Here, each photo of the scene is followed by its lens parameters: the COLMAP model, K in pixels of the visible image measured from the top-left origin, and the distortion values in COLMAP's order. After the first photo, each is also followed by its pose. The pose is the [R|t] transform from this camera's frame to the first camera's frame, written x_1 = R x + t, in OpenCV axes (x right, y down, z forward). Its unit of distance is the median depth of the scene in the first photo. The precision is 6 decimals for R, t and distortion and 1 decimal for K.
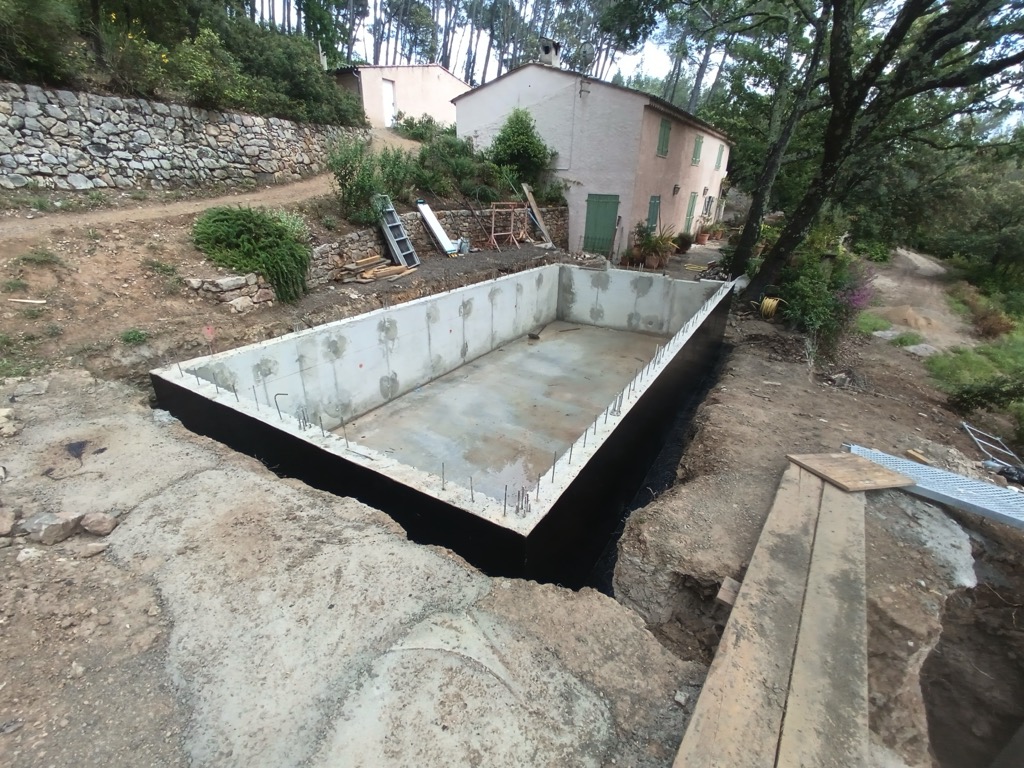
lens RADIAL K [[434.5, 0, 512.0], [0, 434.5, 384.0], [0, 0, 1]] dist [-0.010269, -0.000103]
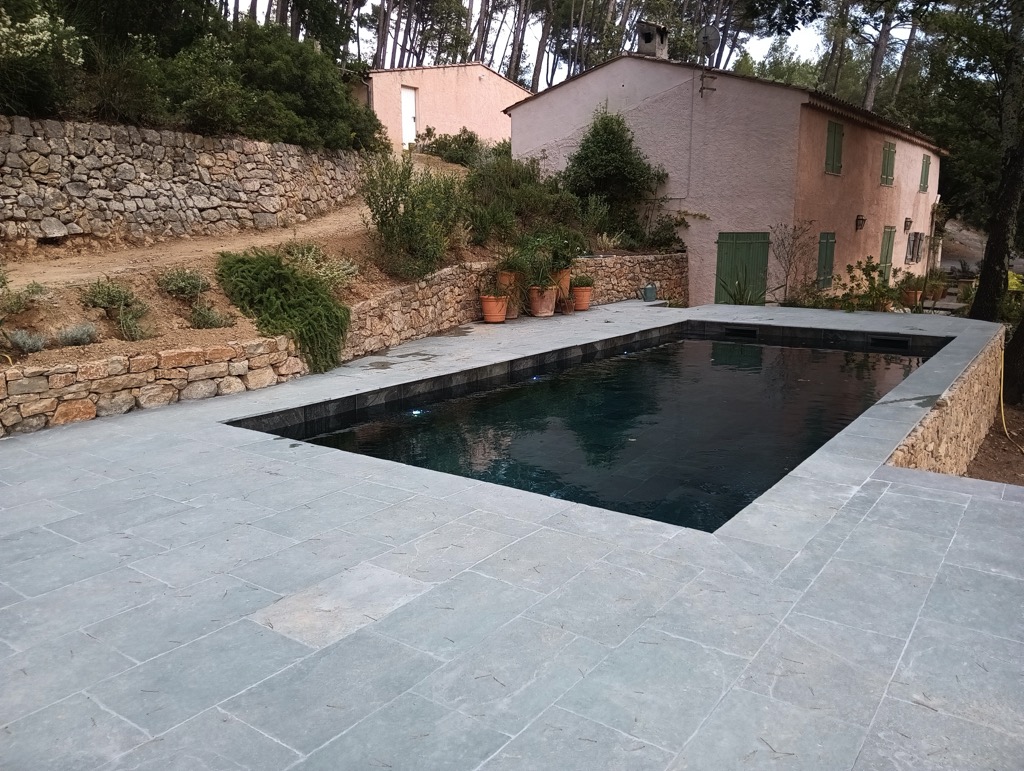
lens RADIAL K [[749.5, 0, 512.0], [0, 749.5, 385.5], [0, 0, 1]] dist [0.002170, -0.044605]
pose [[0.995771, -0.011908, -0.091091, -0.052936], [-0.008650, 0.975003, -0.222023, 0.049931], [0.091458, 0.221872, 0.970777, -0.081664]]
